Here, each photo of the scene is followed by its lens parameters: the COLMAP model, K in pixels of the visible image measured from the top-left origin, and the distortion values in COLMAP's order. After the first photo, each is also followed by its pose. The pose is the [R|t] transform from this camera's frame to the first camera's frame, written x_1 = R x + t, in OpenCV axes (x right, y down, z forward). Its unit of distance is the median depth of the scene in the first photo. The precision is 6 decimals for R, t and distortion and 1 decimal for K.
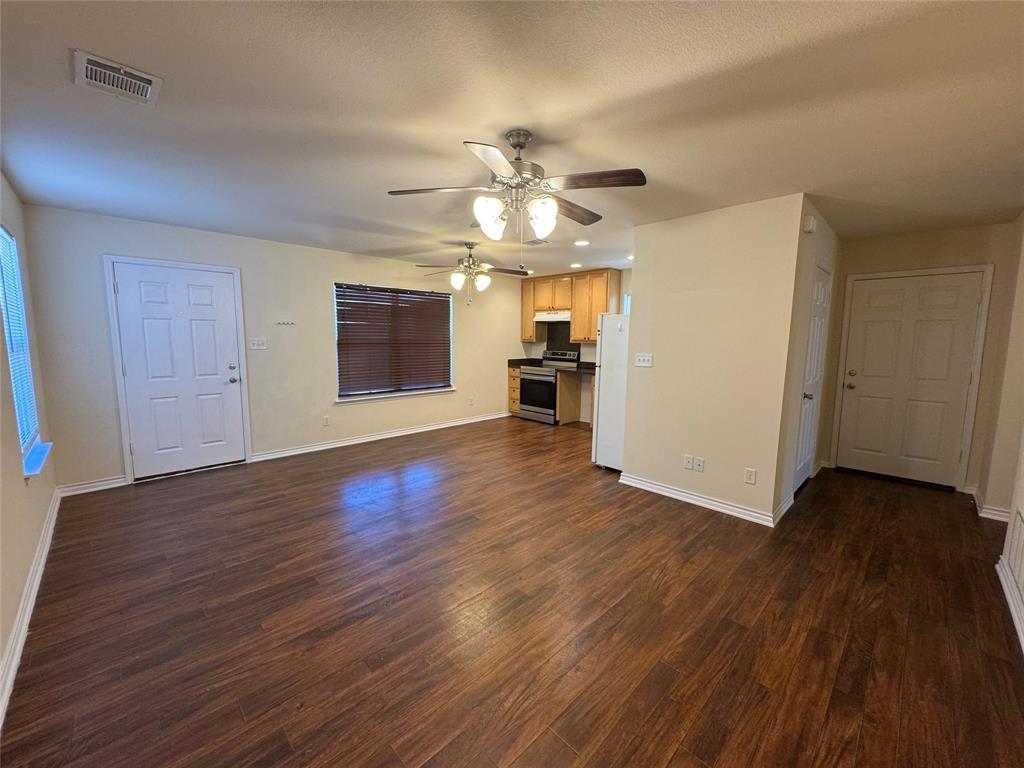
lens RADIAL K [[408.1, 0, 512.0], [0, 408.1, 384.0], [0, 0, 1]] dist [-0.001624, -0.000232]
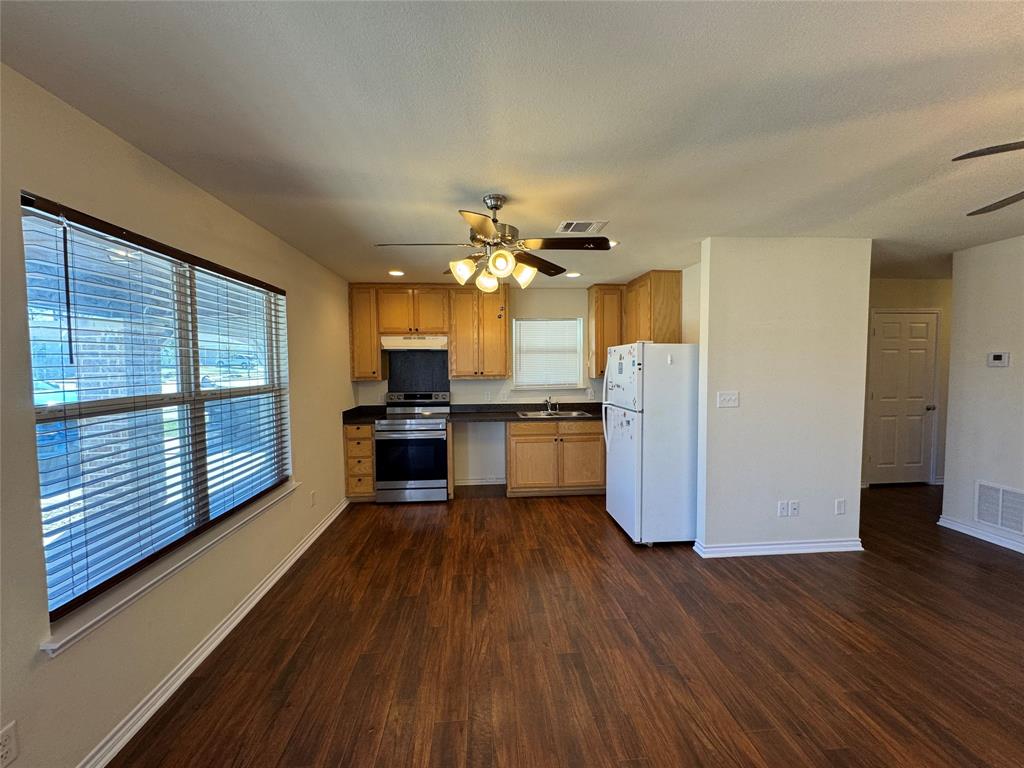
lens RADIAL K [[408.1, 0, 512.0], [0, 408.1, 384.0], [0, 0, 1]] dist [-0.001624, -0.000232]
pose [[0.641499, -0.052402, 0.765332, -0.487184], [0.105844, 0.994168, -0.020647, -0.098609], [-0.759787, 0.094251, 0.643305, 0.668639]]
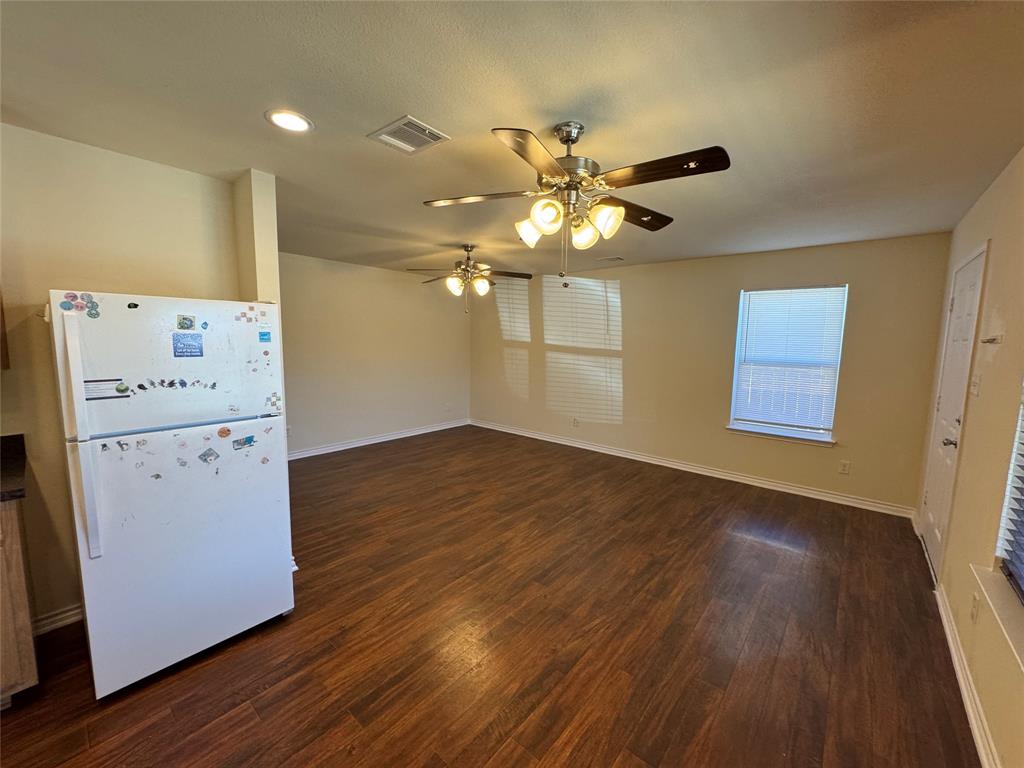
lens RADIAL K [[408.1, 0, 512.0], [0, 408.1, 384.0], [0, 0, 1]] dist [-0.001624, -0.000232]
pose [[-0.995884, -0.019189, -0.088582, -0.014801], [-0.038807, 0.973492, 0.225406, -0.186782], [0.081909, 0.227915, -0.970230, 1.423752]]
